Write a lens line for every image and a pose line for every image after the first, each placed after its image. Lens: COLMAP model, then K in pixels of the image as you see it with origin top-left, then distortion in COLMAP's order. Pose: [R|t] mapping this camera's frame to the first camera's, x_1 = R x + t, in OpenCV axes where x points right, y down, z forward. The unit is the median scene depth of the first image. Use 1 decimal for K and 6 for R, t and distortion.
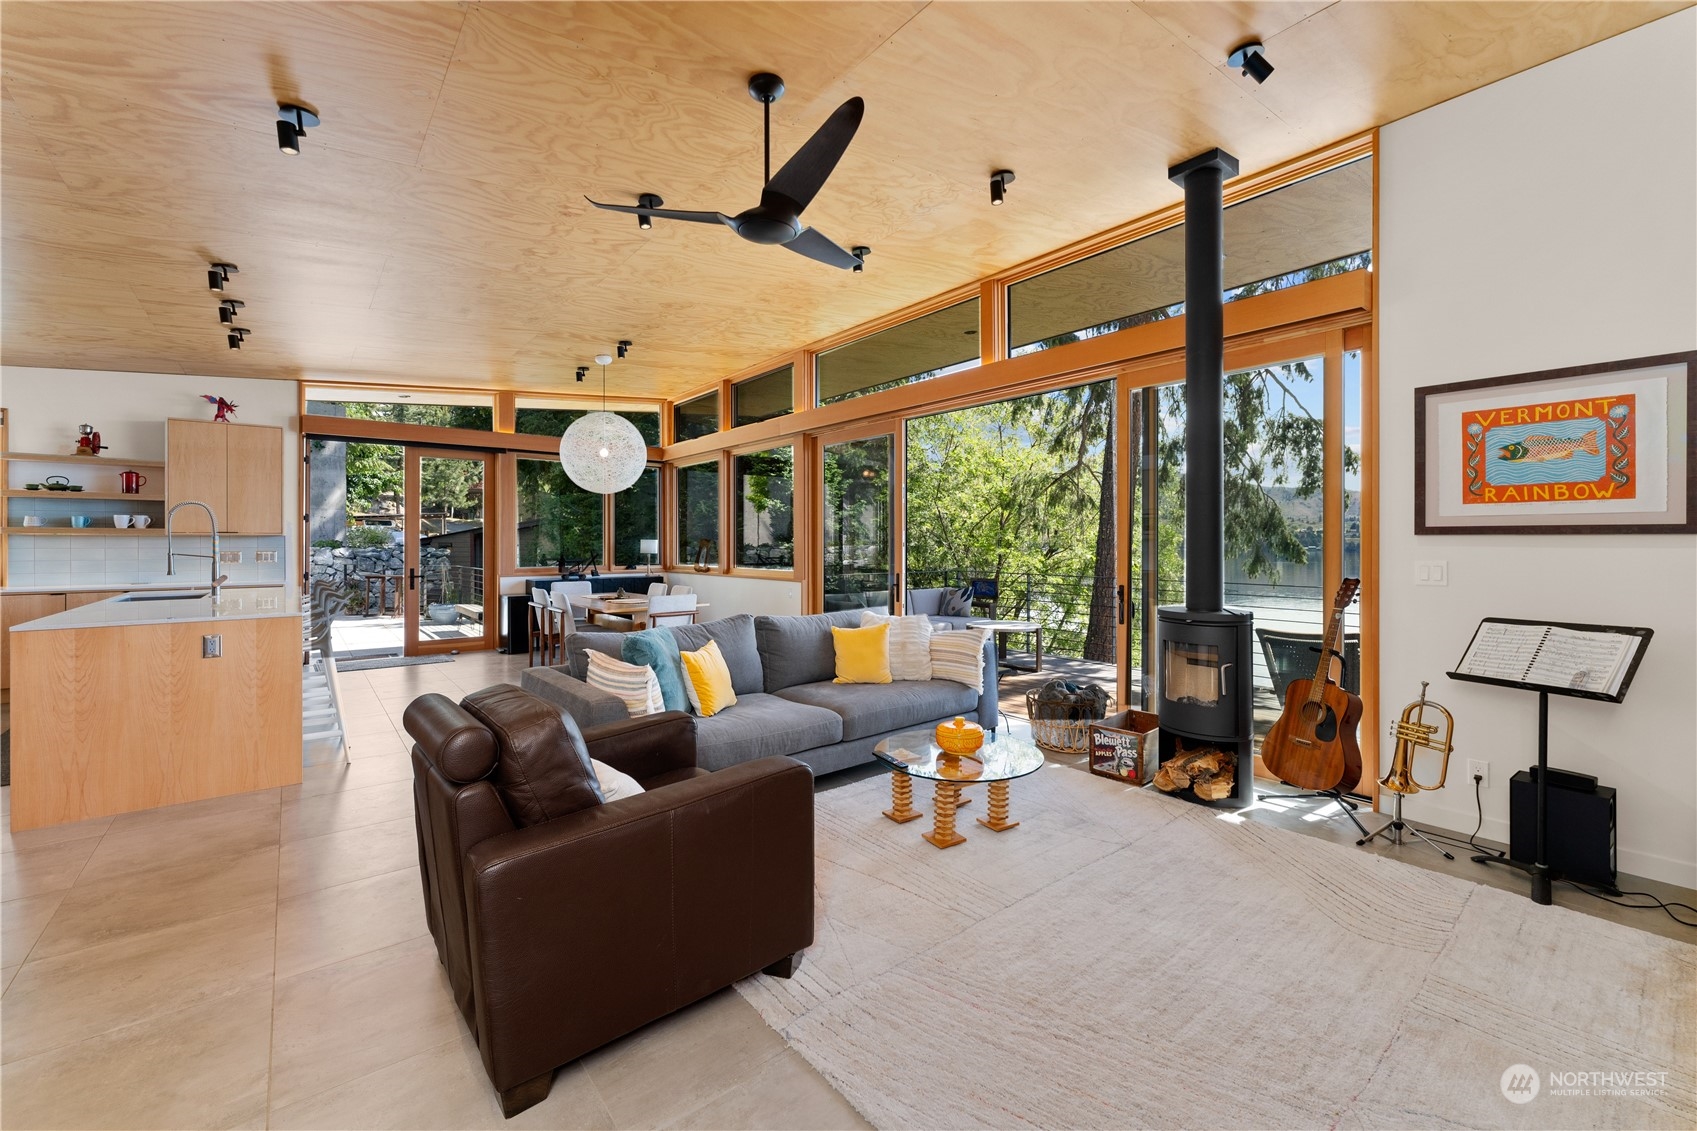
lens RADIAL K [[681.4, 0, 854.6], [0, 681.4, 541.6], [0, 0, 1]] dist [-0.001243, -0.000189]
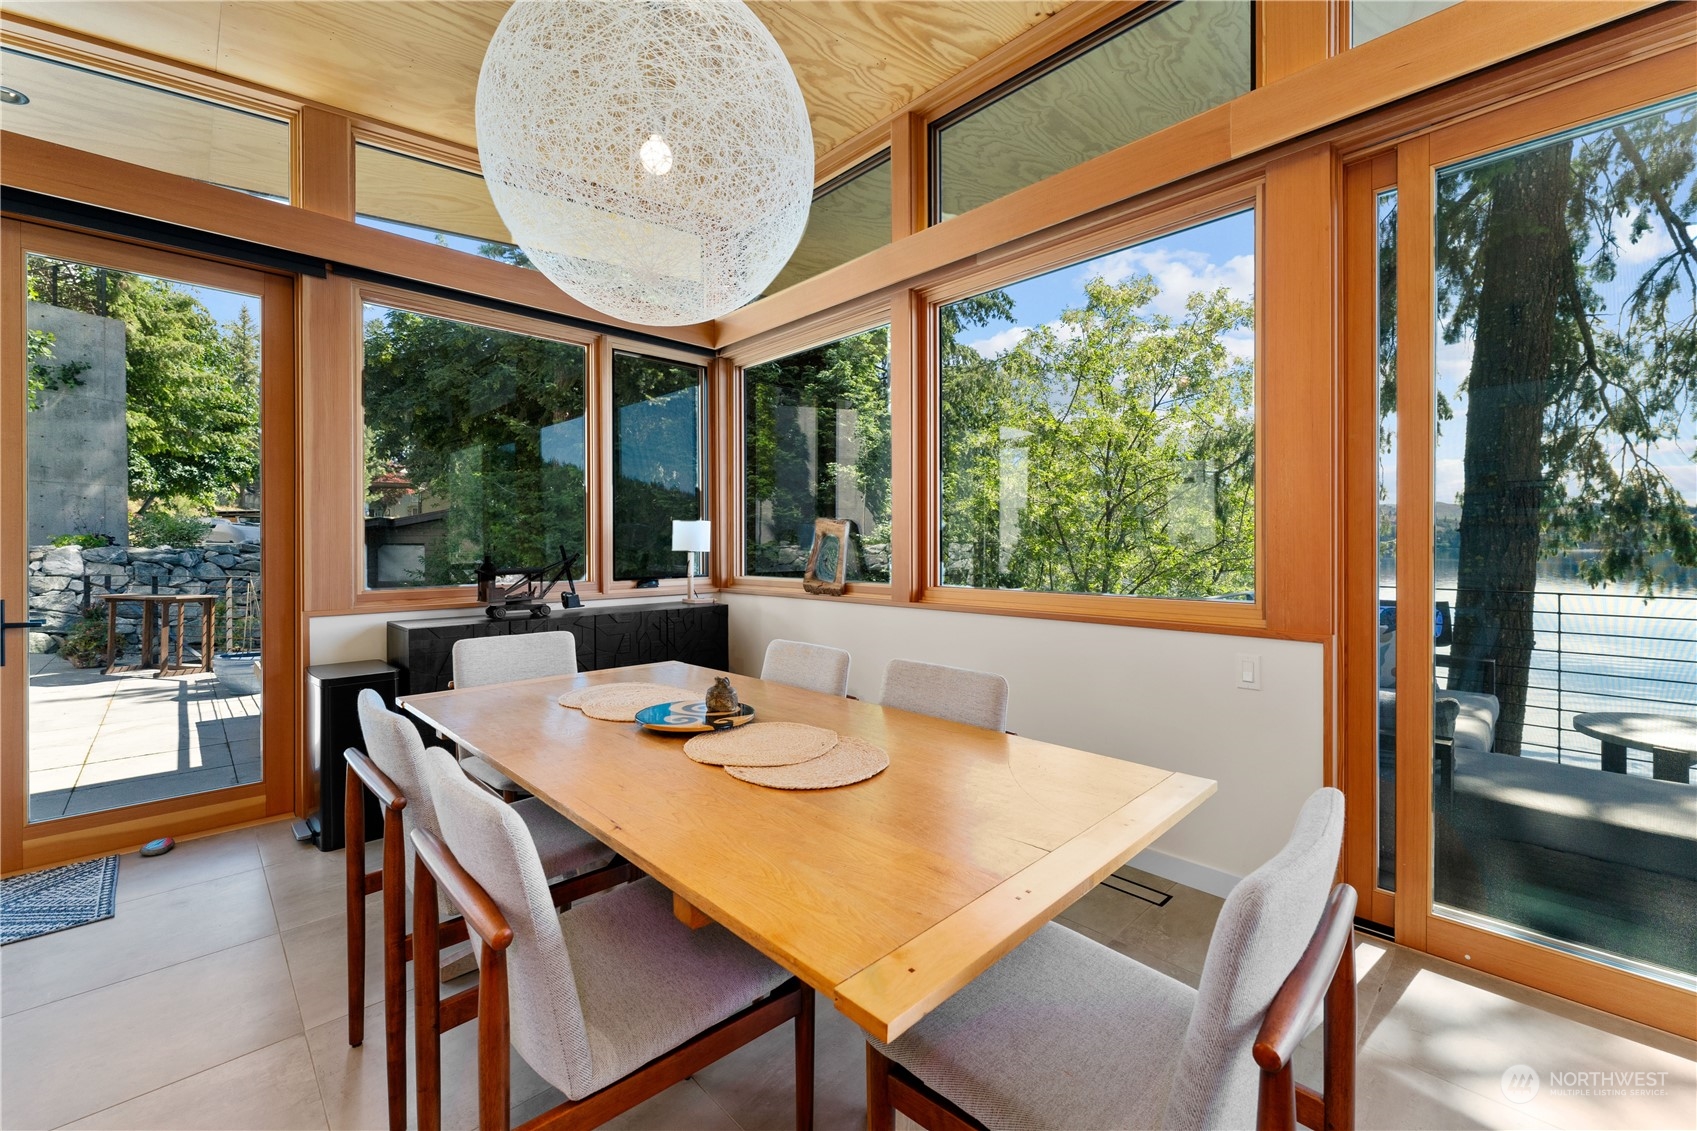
lens RADIAL K [[692.1, 0, 847.3], [0, 692.1, 544.2], [0, 0, 1]] dist [0.002317, 0.000242]
pose [[0.997137, -0.002580, 0.075575, -0.241748], [0.002325, 0.999991, 0.003463, 0.011033], [-0.075583, -0.003277, 0.997134, 0.561119]]
